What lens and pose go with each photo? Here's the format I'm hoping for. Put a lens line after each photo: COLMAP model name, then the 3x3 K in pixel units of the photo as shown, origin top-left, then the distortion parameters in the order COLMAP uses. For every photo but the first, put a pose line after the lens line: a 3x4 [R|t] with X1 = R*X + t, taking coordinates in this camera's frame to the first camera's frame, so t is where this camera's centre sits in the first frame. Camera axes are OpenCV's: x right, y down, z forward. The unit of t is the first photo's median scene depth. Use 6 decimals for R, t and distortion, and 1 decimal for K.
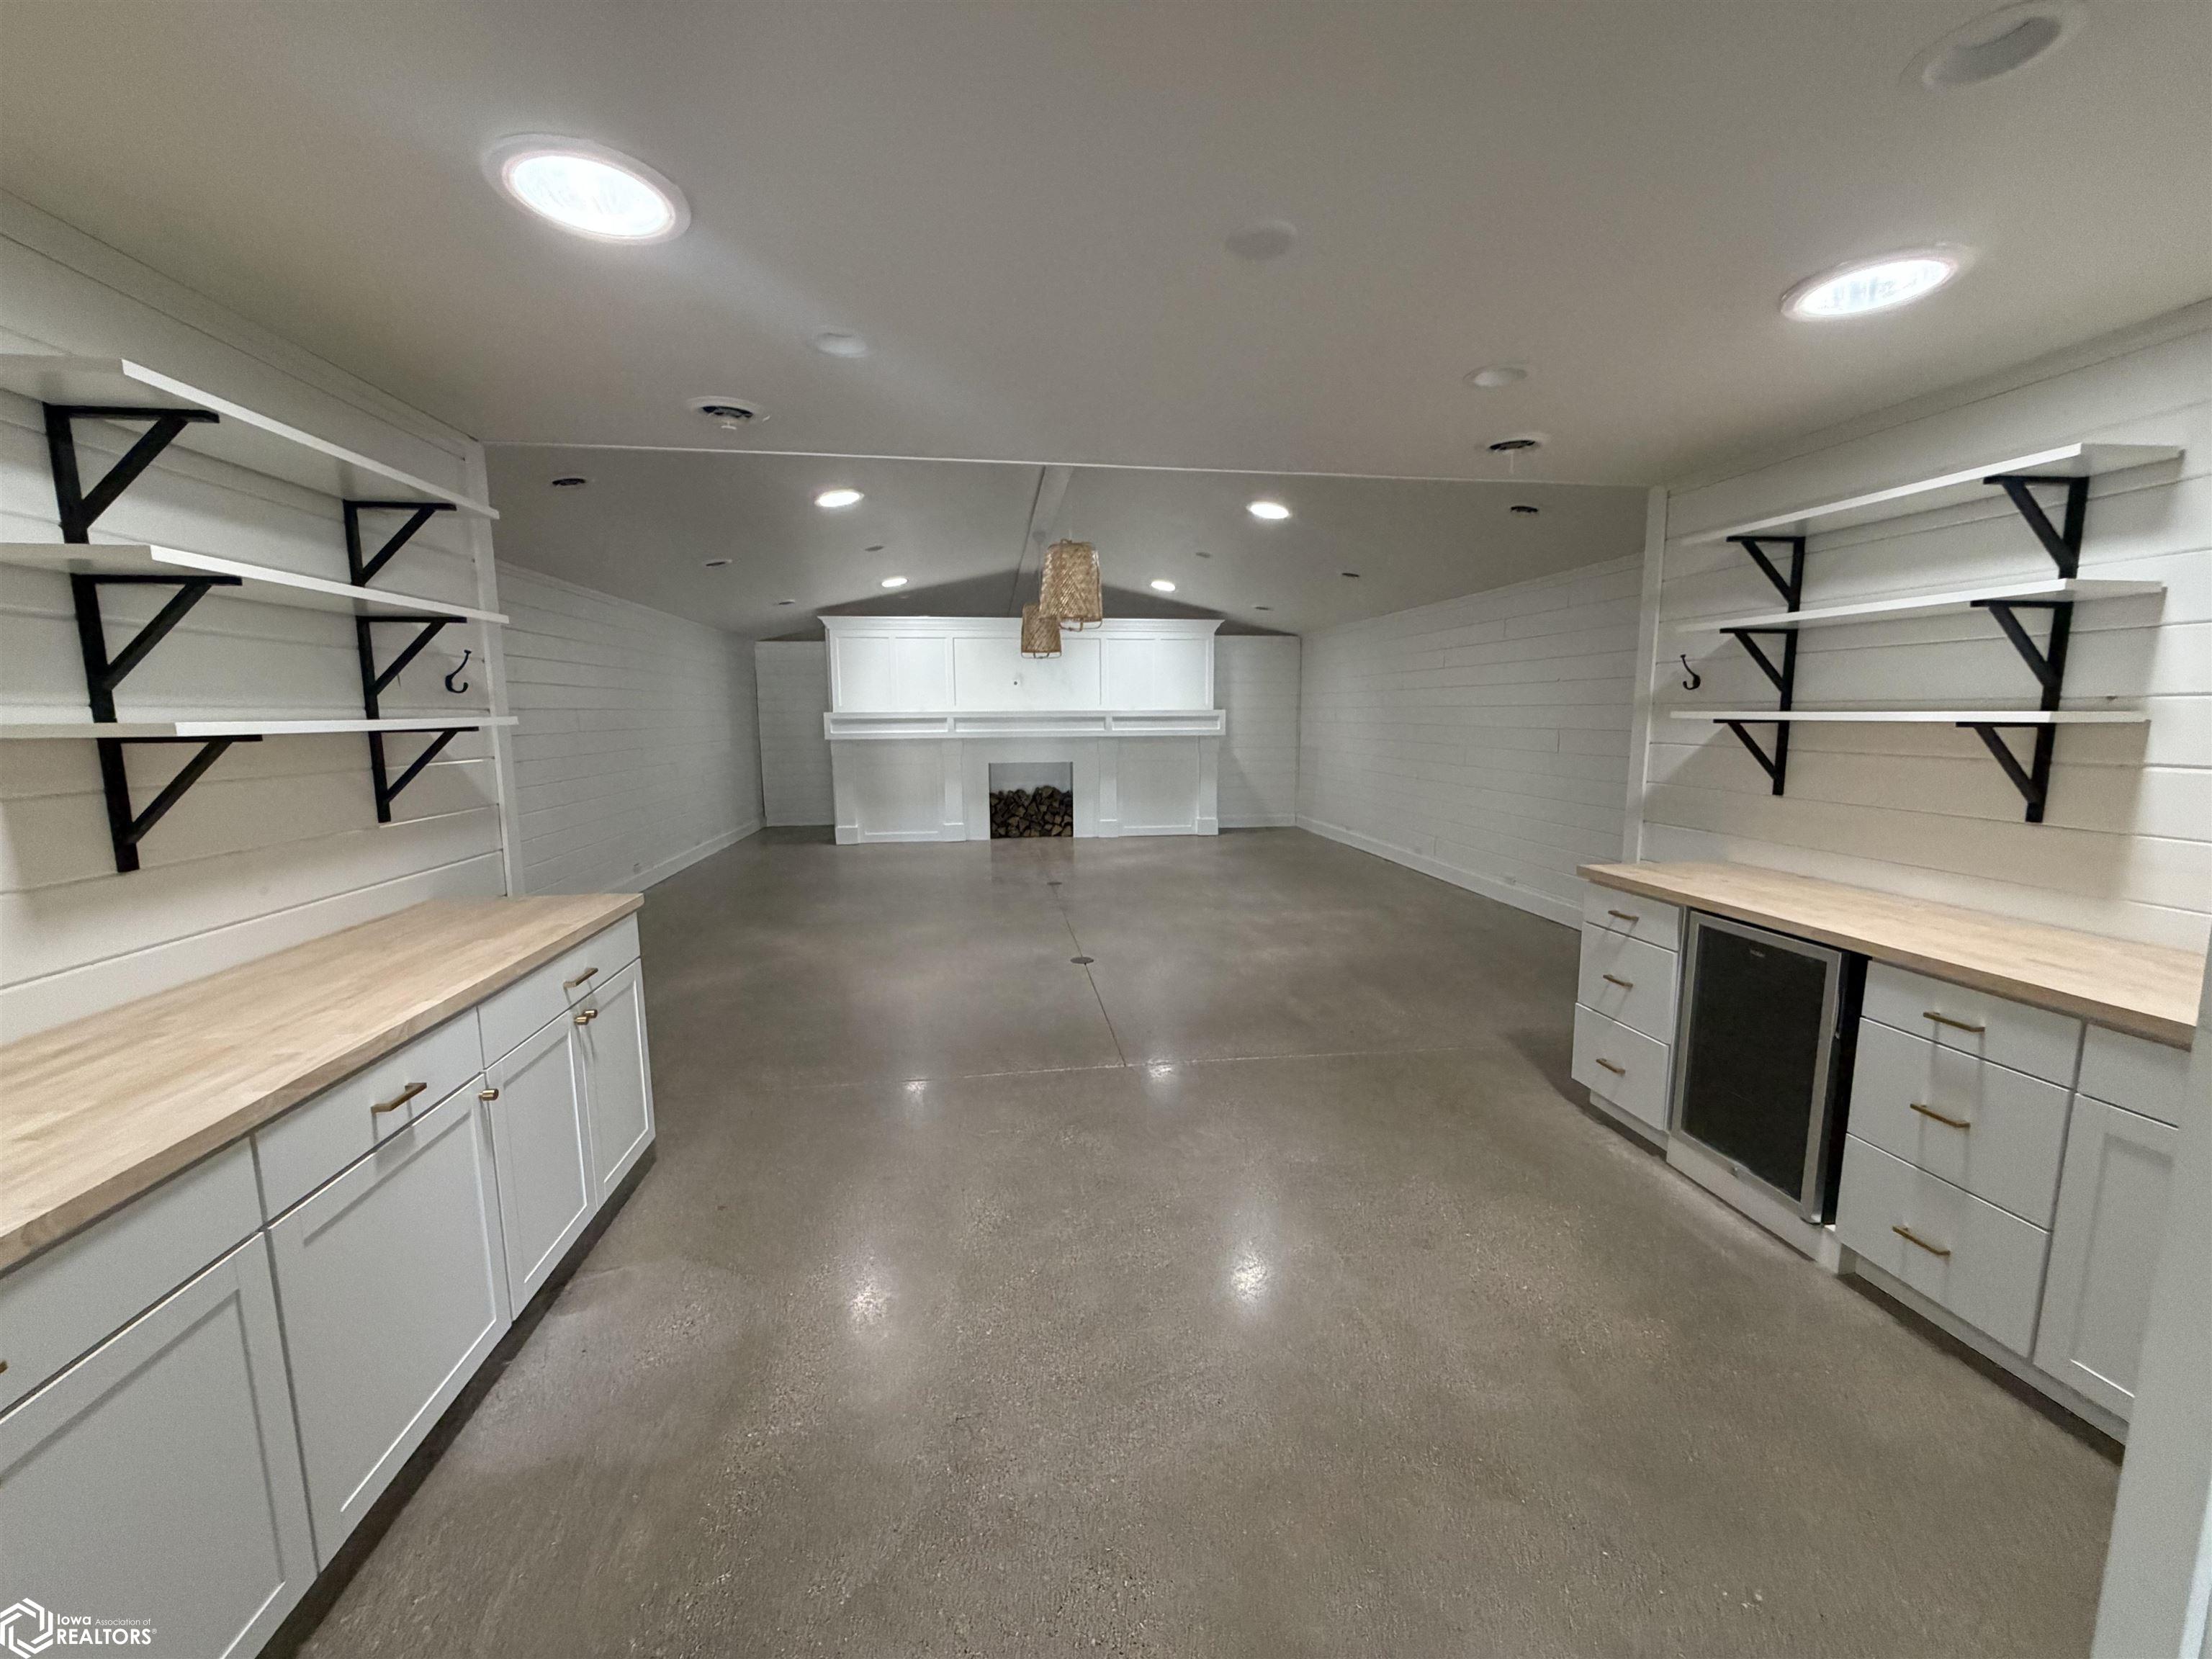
lens RADIAL K [[876.8, 0, 1101.6], [0, 876.8, 832.1], [0, 0, 1]] dist [-0.000522, 0.000173]
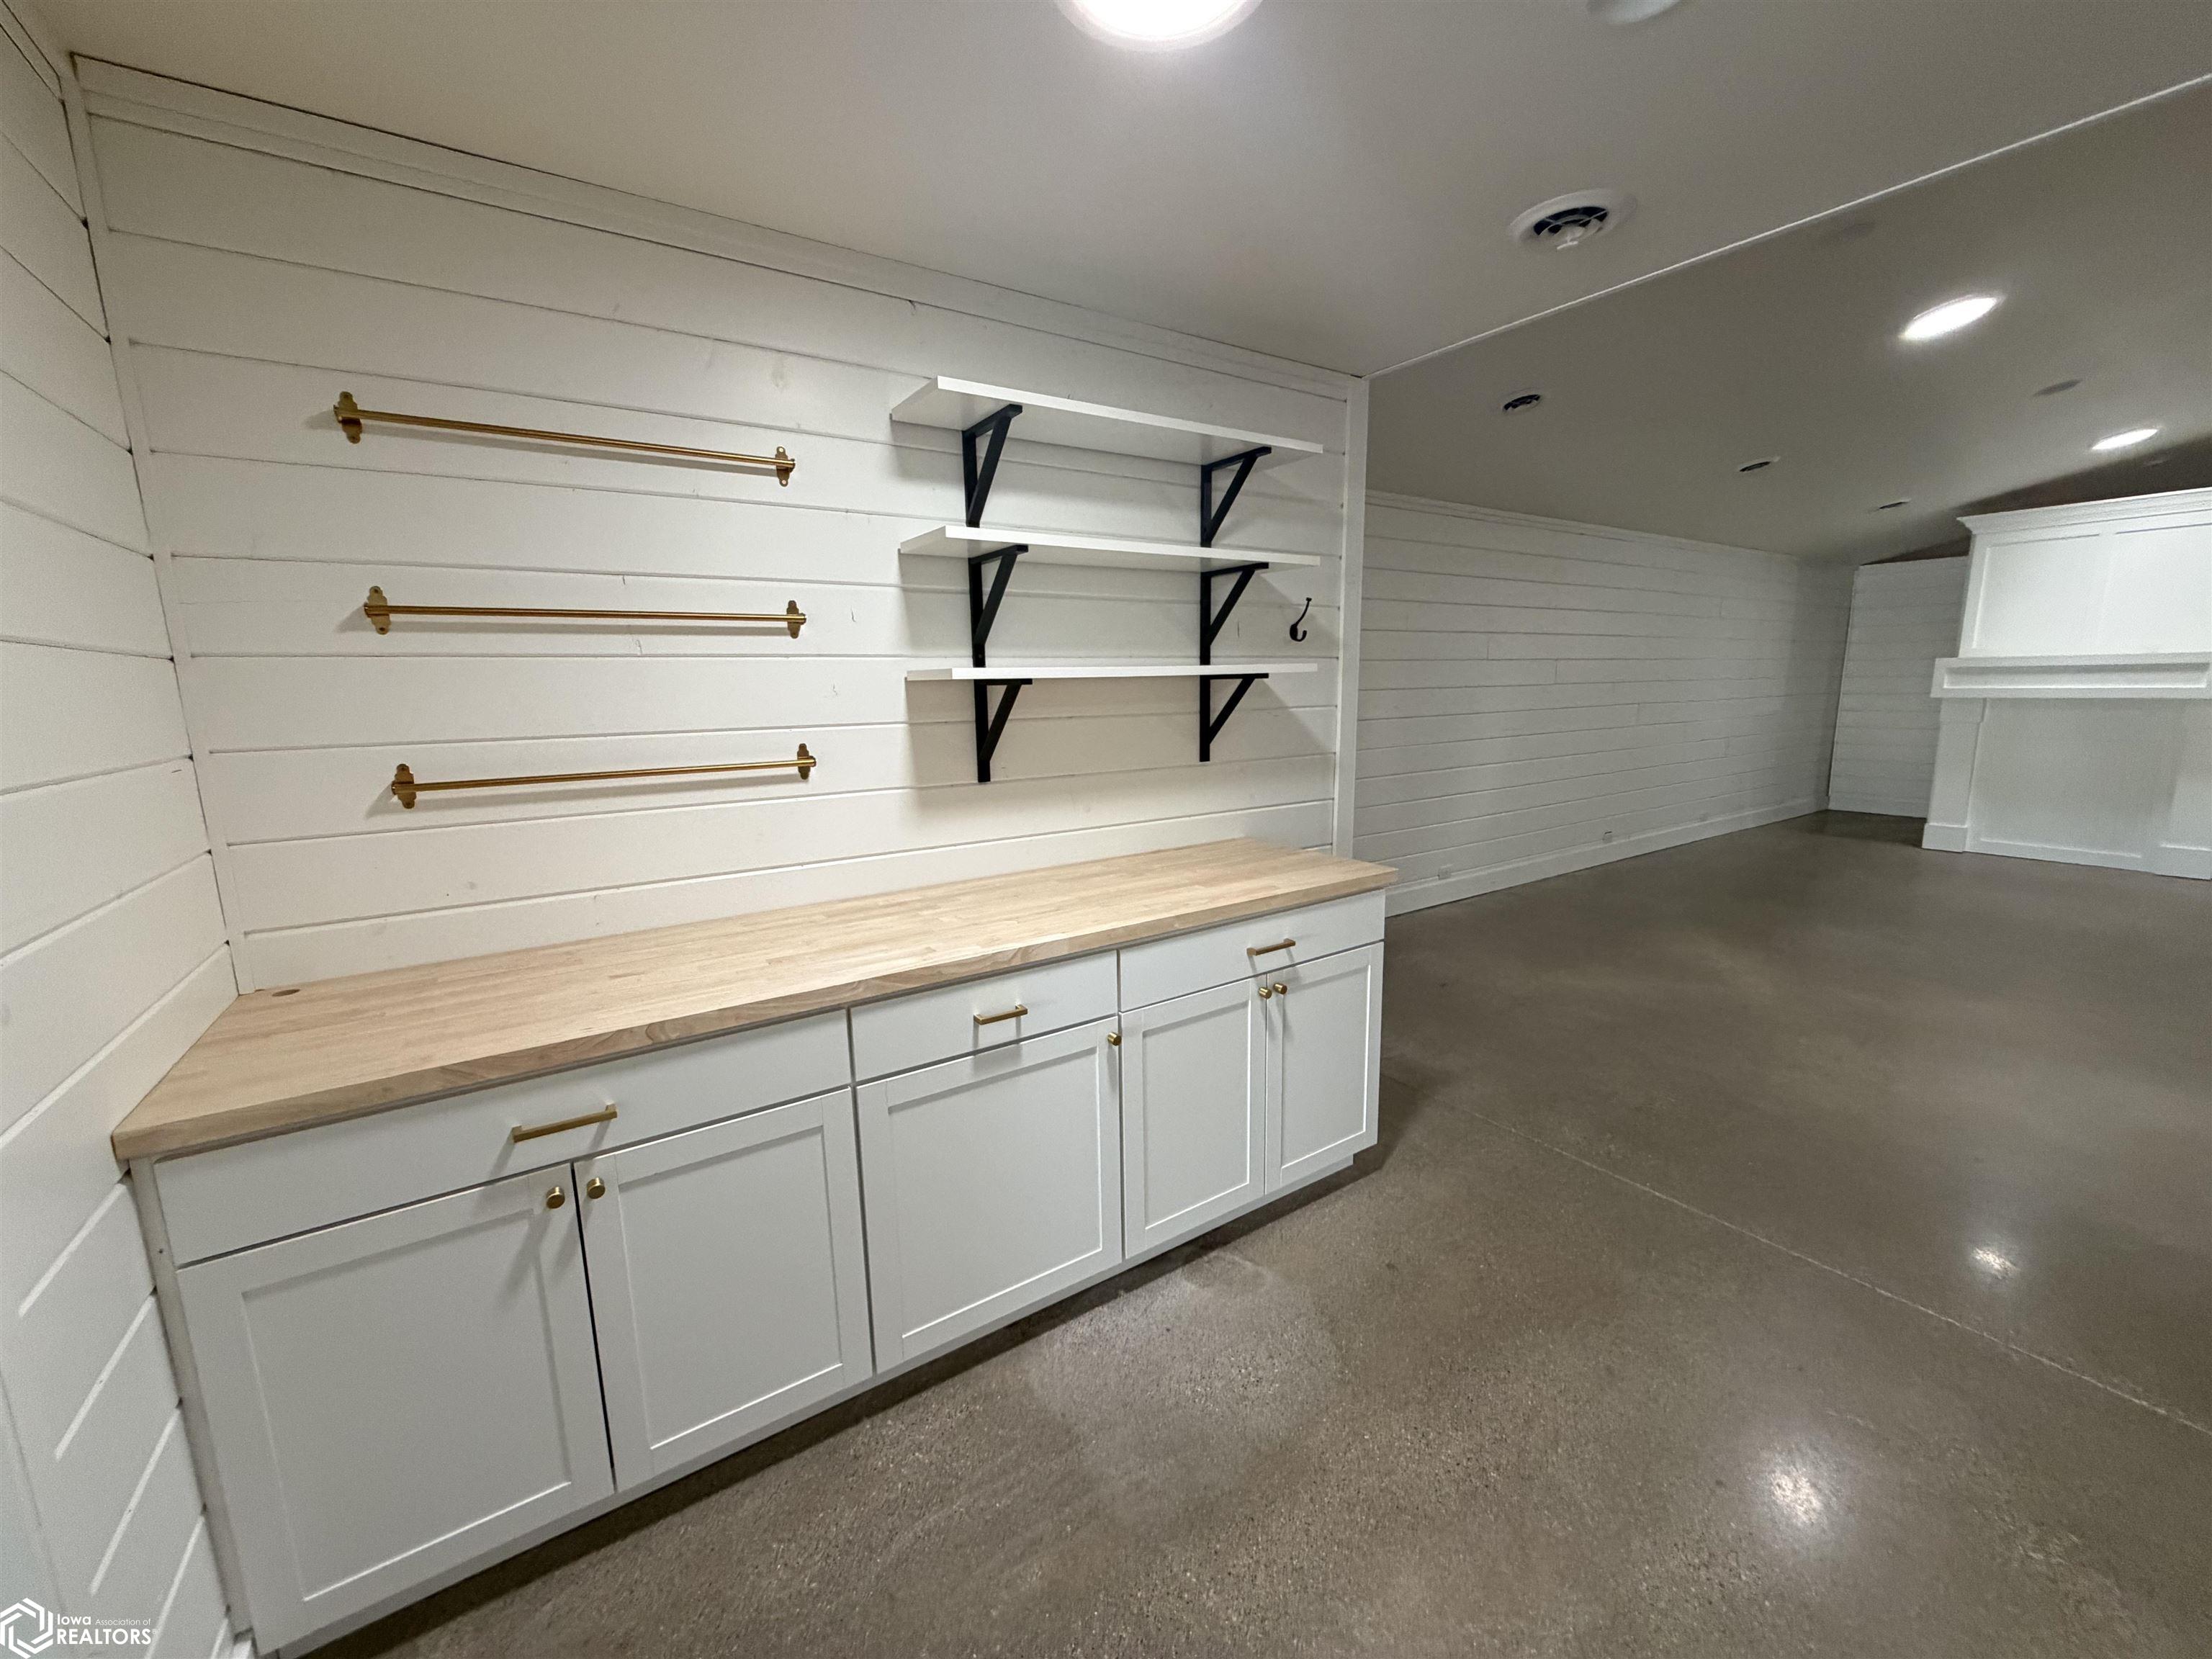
lens RADIAL K [[876.8, 0, 1101.6], [0, 876.8, 832.1], [0, 0, 1]] dist [-0.000522, 0.000173]
pose [[0.440889, 0.152666, -0.884483, 0.119633], [-0.107855, 0.987299, 0.116650, -0.040523], [0.891058, 0.043966, 0.451755, 0.412179]]
